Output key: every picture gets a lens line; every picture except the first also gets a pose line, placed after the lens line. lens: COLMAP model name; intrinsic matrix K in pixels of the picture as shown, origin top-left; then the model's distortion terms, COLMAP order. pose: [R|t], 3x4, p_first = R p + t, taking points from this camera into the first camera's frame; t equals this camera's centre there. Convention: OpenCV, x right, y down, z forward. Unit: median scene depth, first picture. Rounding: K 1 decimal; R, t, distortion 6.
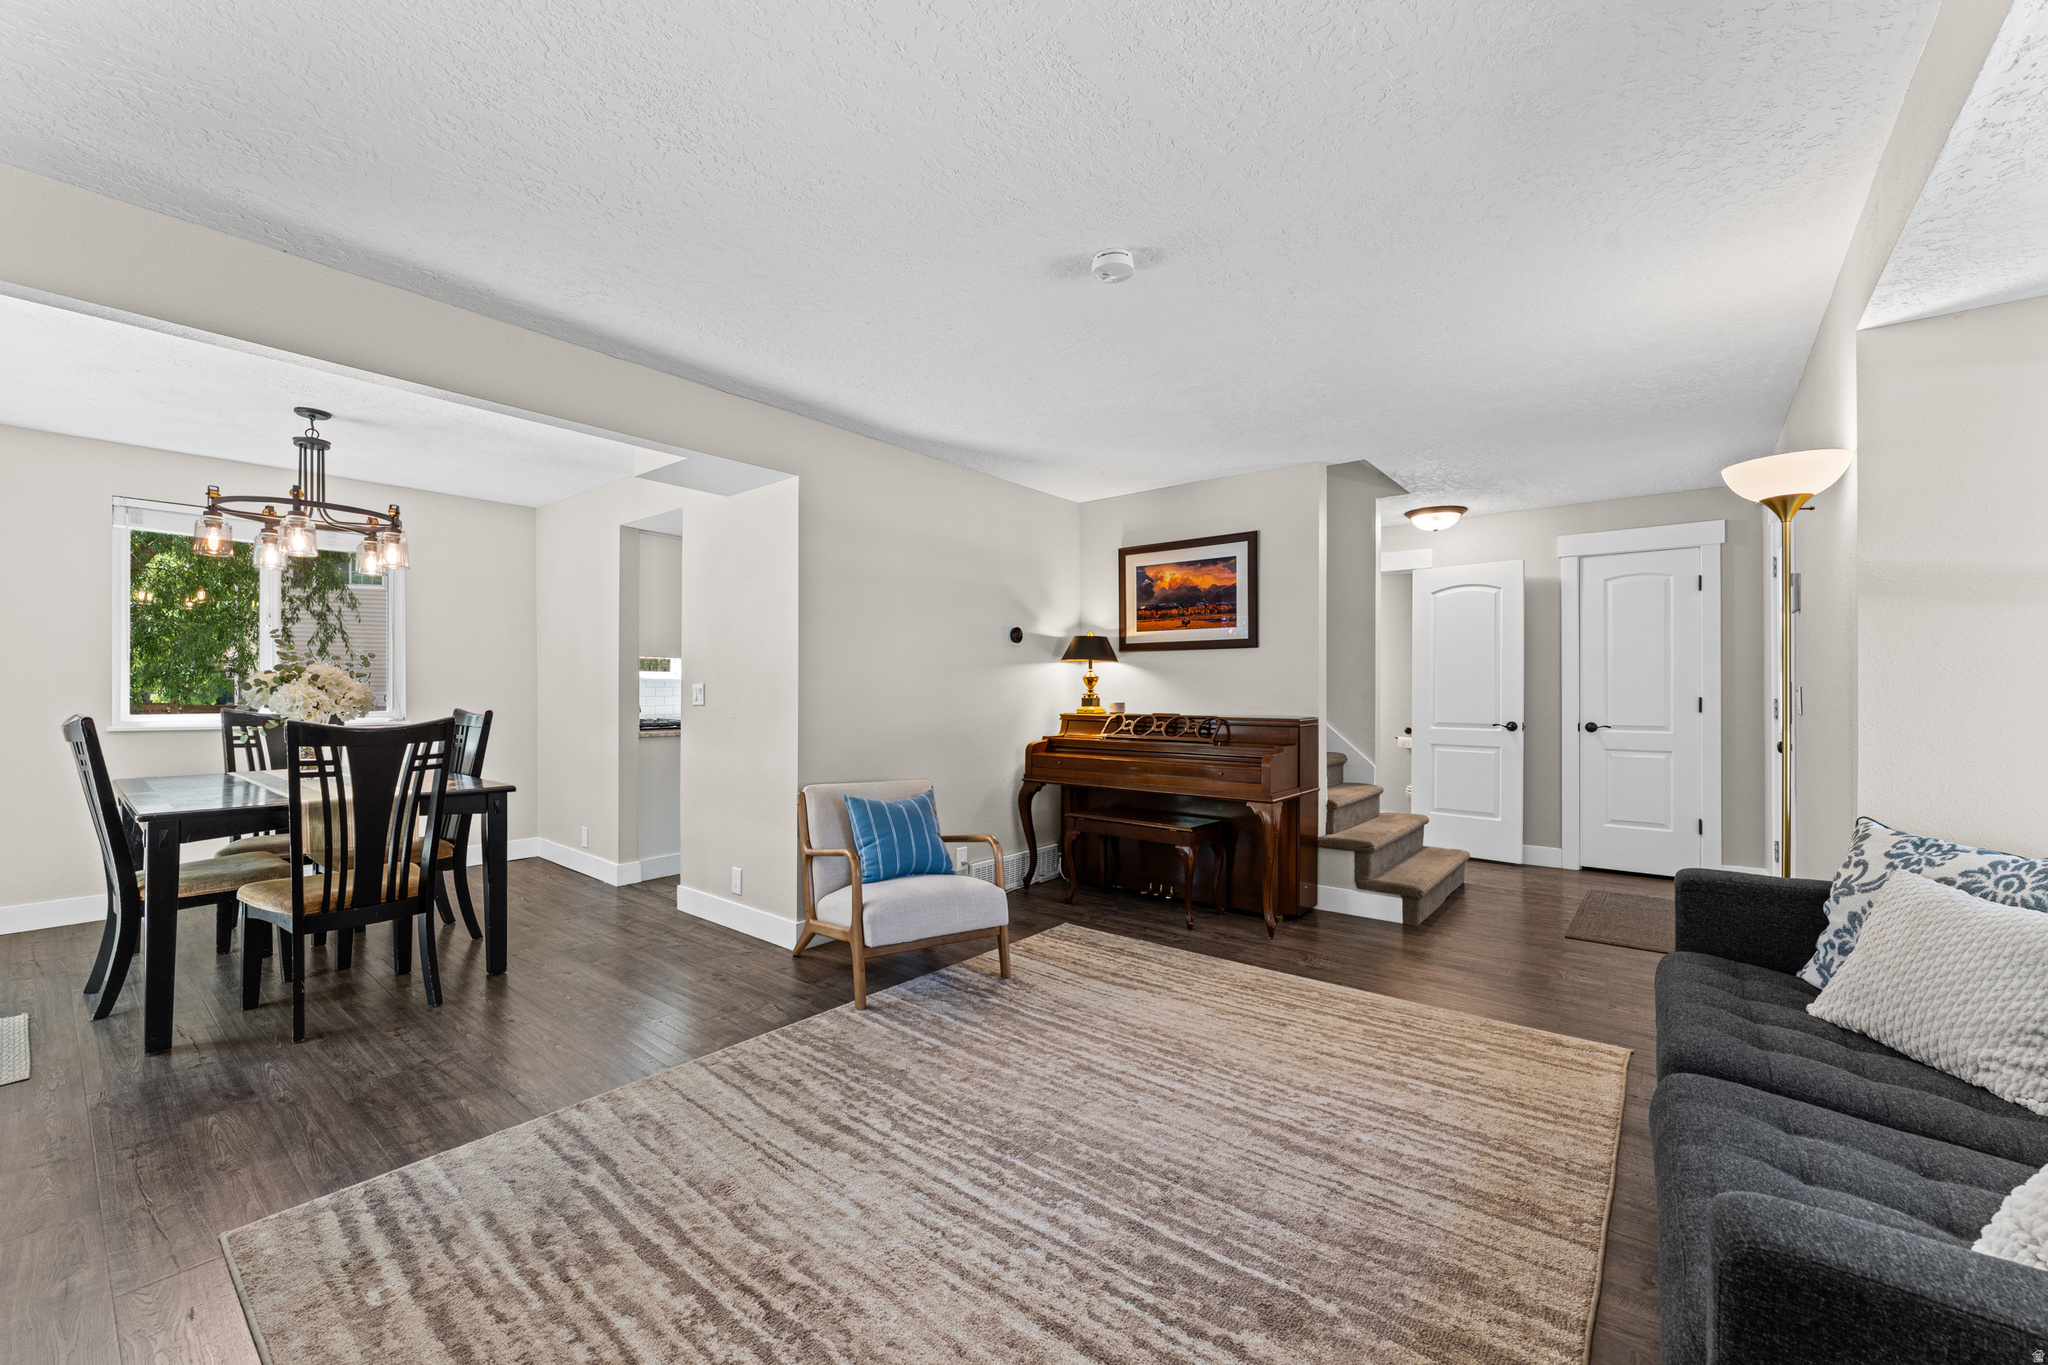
lens RADIAL K [[822.1, 0, 1028.2], [0, 822.1, 687.1], [0, 0, 1]] dist [0.001614, -0.000207]
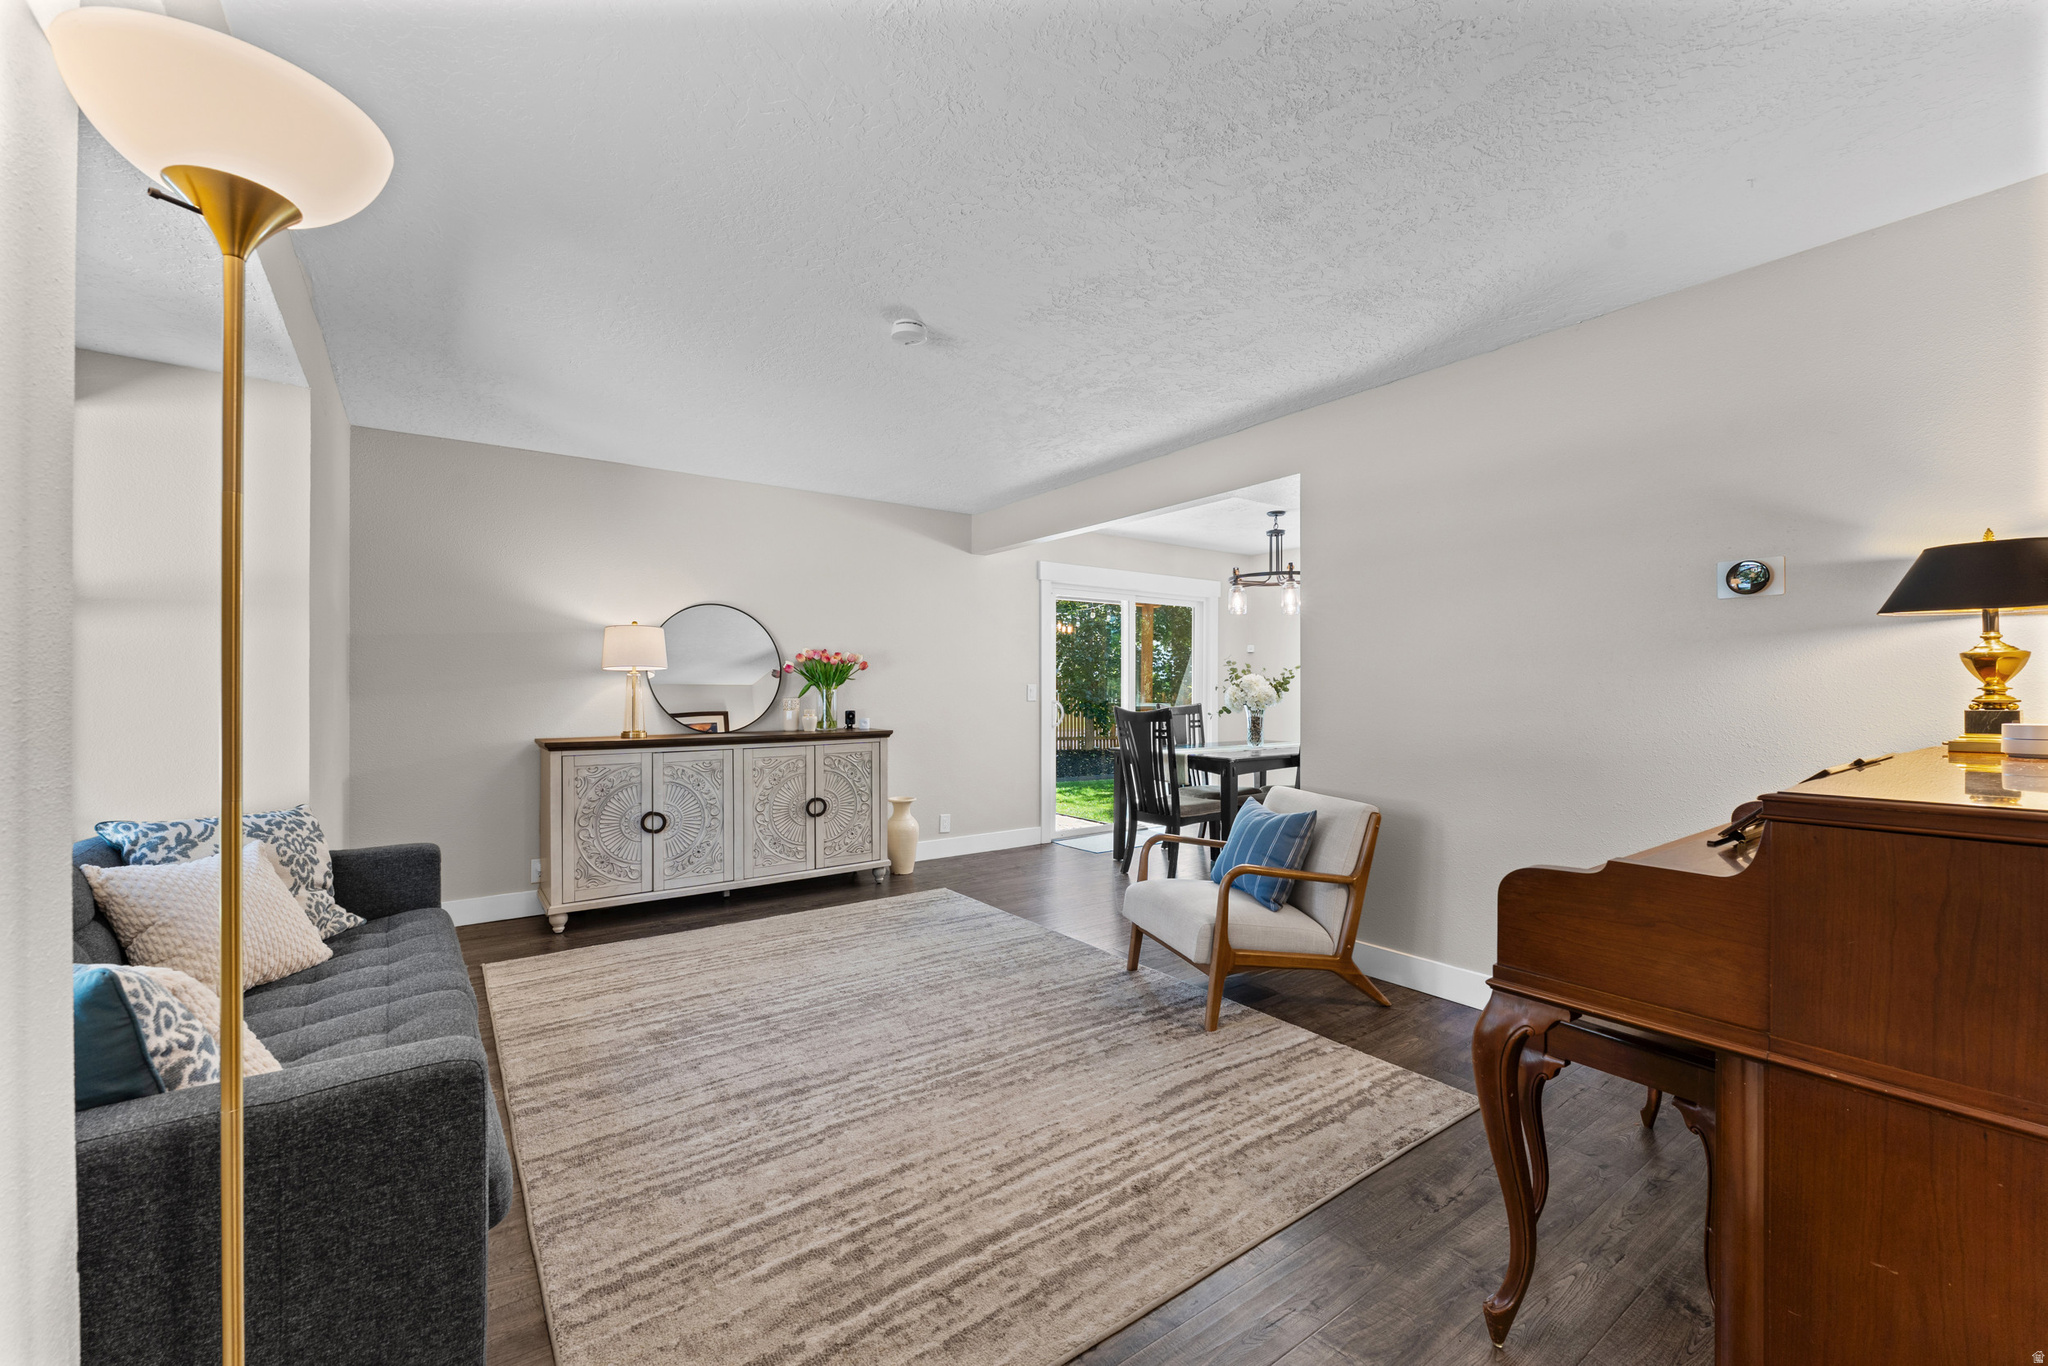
lens RADIAL K [[822.1, 0, 1005.9], [0, 822.1, 696.8], [0, 0, 1]] dist [0.001614, -0.000207]
pose [[-0.283454, 0.006343, -0.958965, 0.951602], [0.004317, 0.999976, 0.005338, 0.005003], [0.958976, -0.002627, -0.283475, 1.173052]]
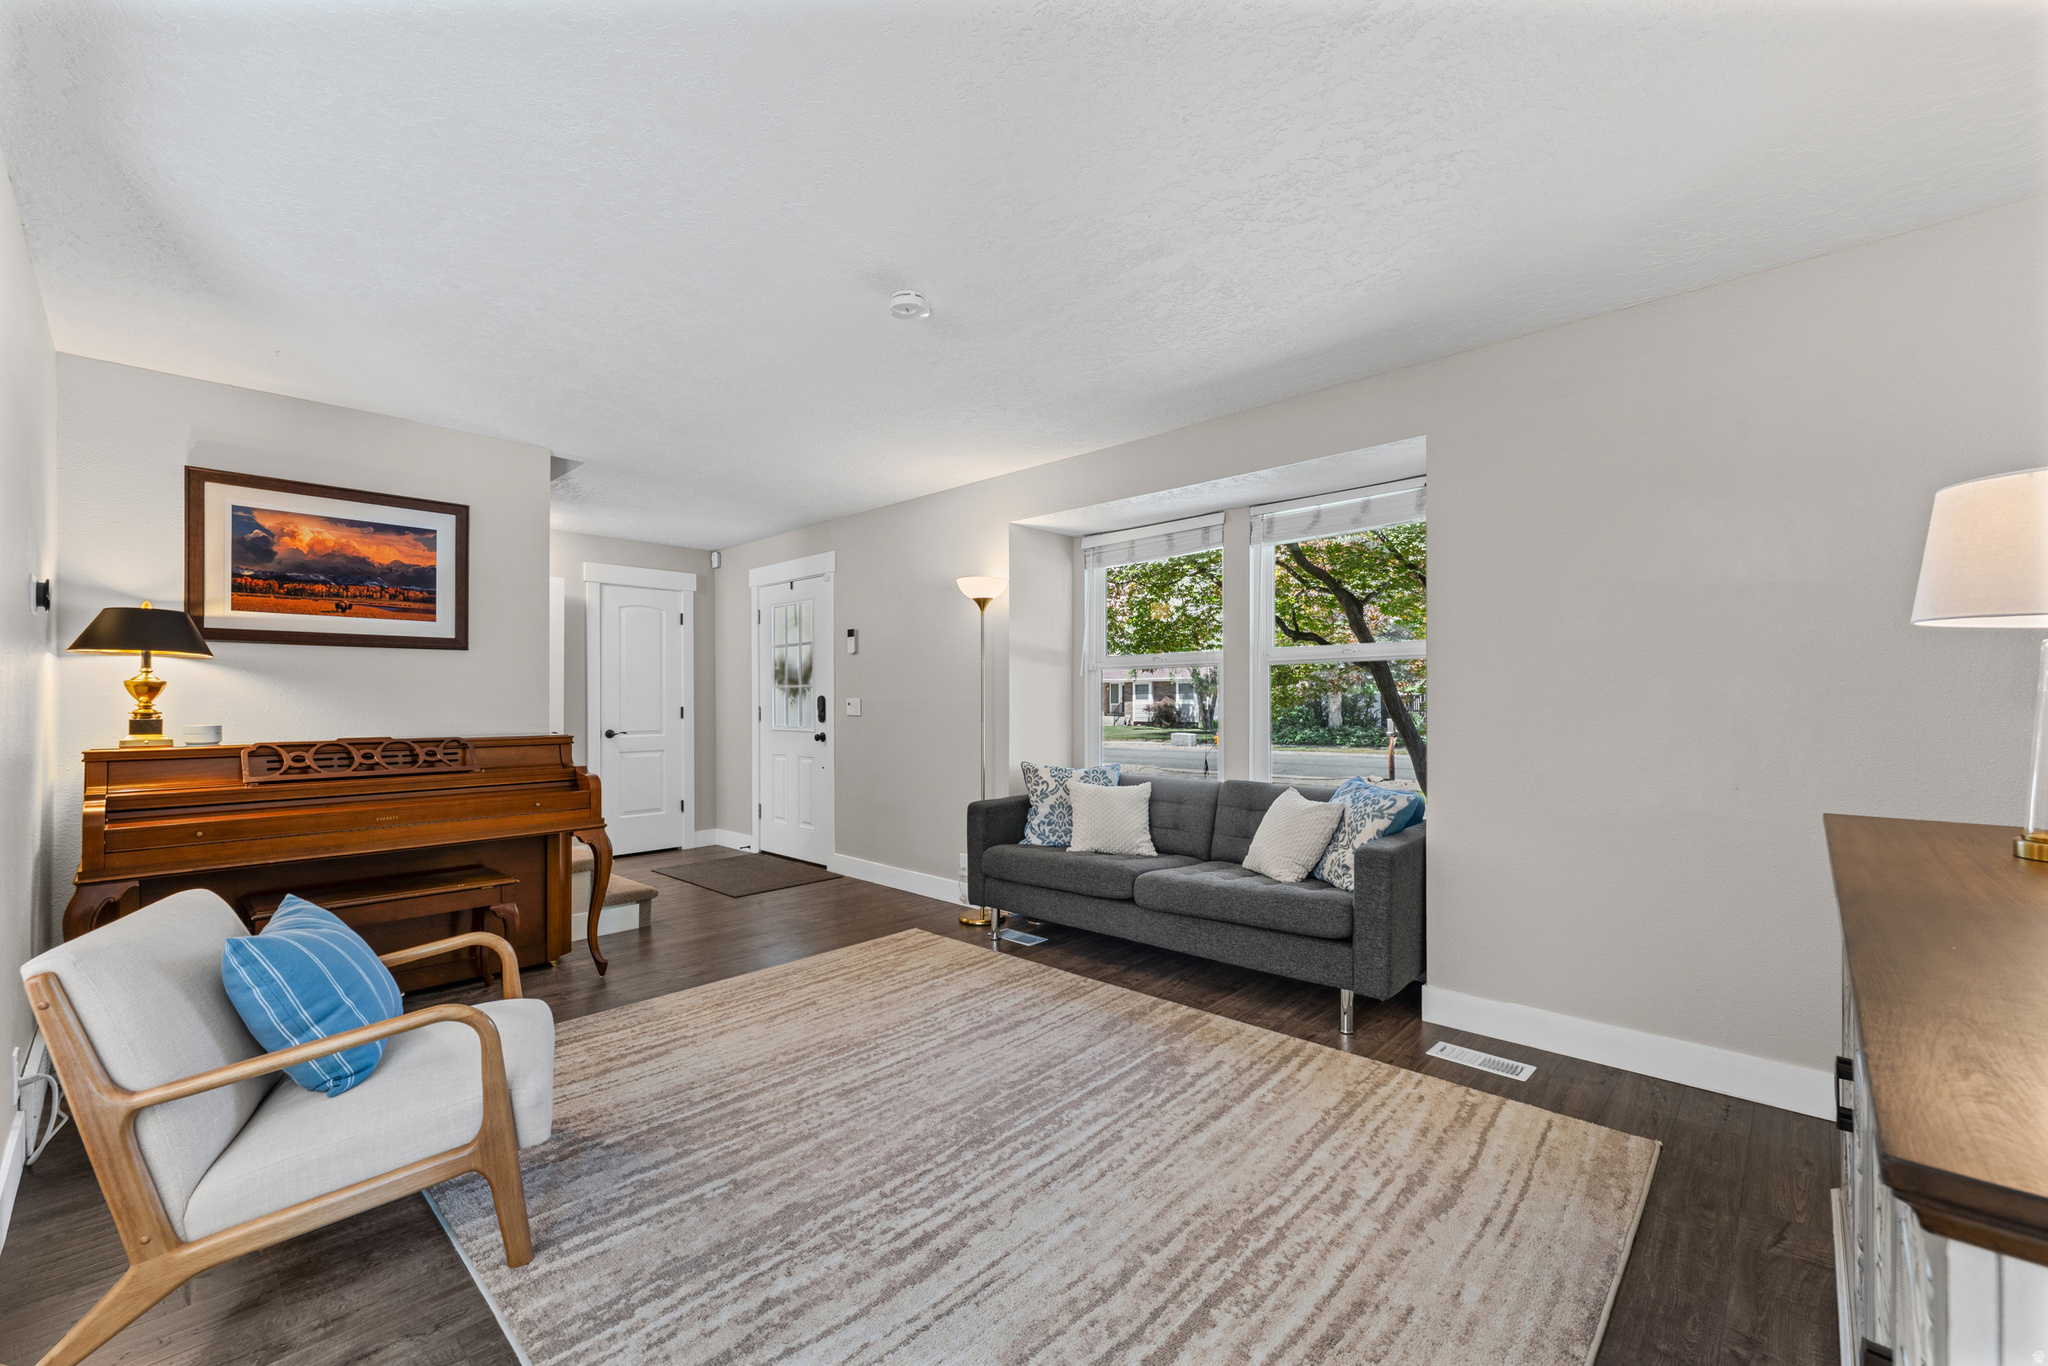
lens RADIAL K [[822.1, 0, 1025.1], [0, 822.1, 695.3], [0, 0, 1]] dist [0.001614, -0.000207]
pose [[0.072630, 0.003201, 0.997354, -0.760610], [-0.000106, 0.999995, -0.003202, -0.002514], [-0.997359, 0.000127, 0.072630, 0.616644]]
